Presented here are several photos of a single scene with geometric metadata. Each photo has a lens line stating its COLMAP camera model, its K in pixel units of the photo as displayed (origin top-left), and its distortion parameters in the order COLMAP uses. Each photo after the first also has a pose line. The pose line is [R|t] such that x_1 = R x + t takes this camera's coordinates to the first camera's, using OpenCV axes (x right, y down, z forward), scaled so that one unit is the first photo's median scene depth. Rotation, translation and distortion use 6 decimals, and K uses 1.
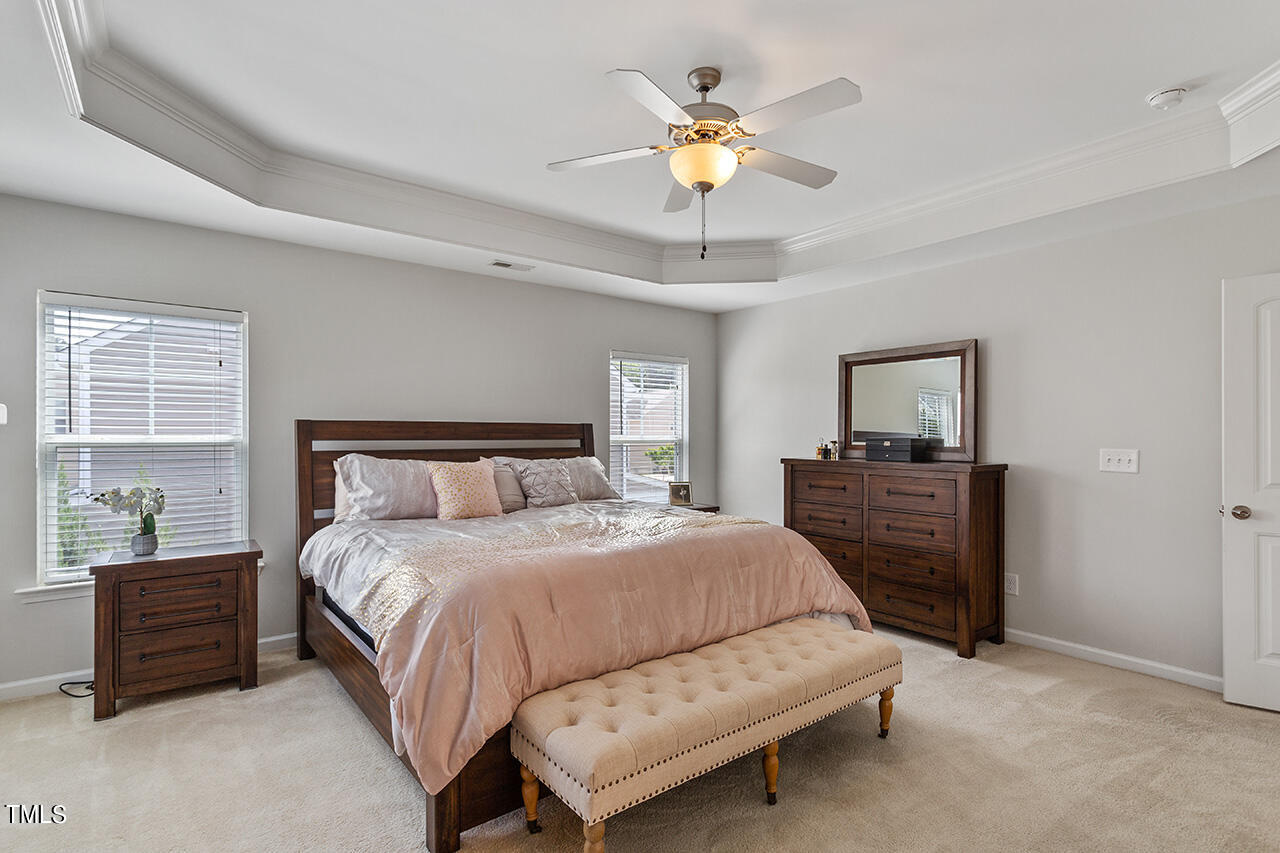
lens RADIAL K [[614.5, 0, 644.4], [0, 614.5, 439.2], [0, 0, 1]] dist [0.001213, 0.000160]
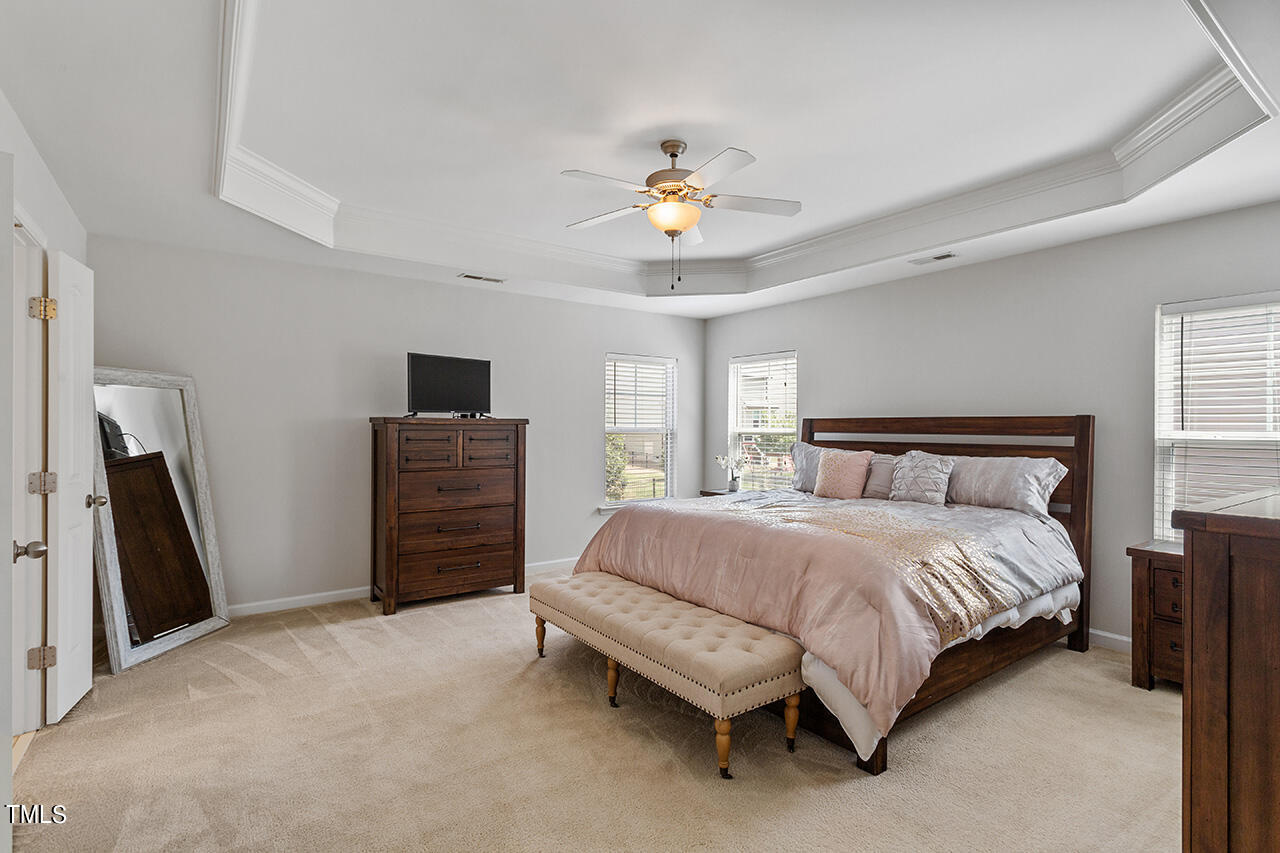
lens RADIAL K [[612.9, 0, 640.0], [0, 612.9, 426.5], [0, 0, 1]] dist [-0.000152, 0.000034]
pose [[-0.040497, -0.002788, -0.999176, 0.805628], [-0.013197, 0.999910, -0.002255, -0.003180], [0.999092, 0.013095, -0.040531, 0.581260]]
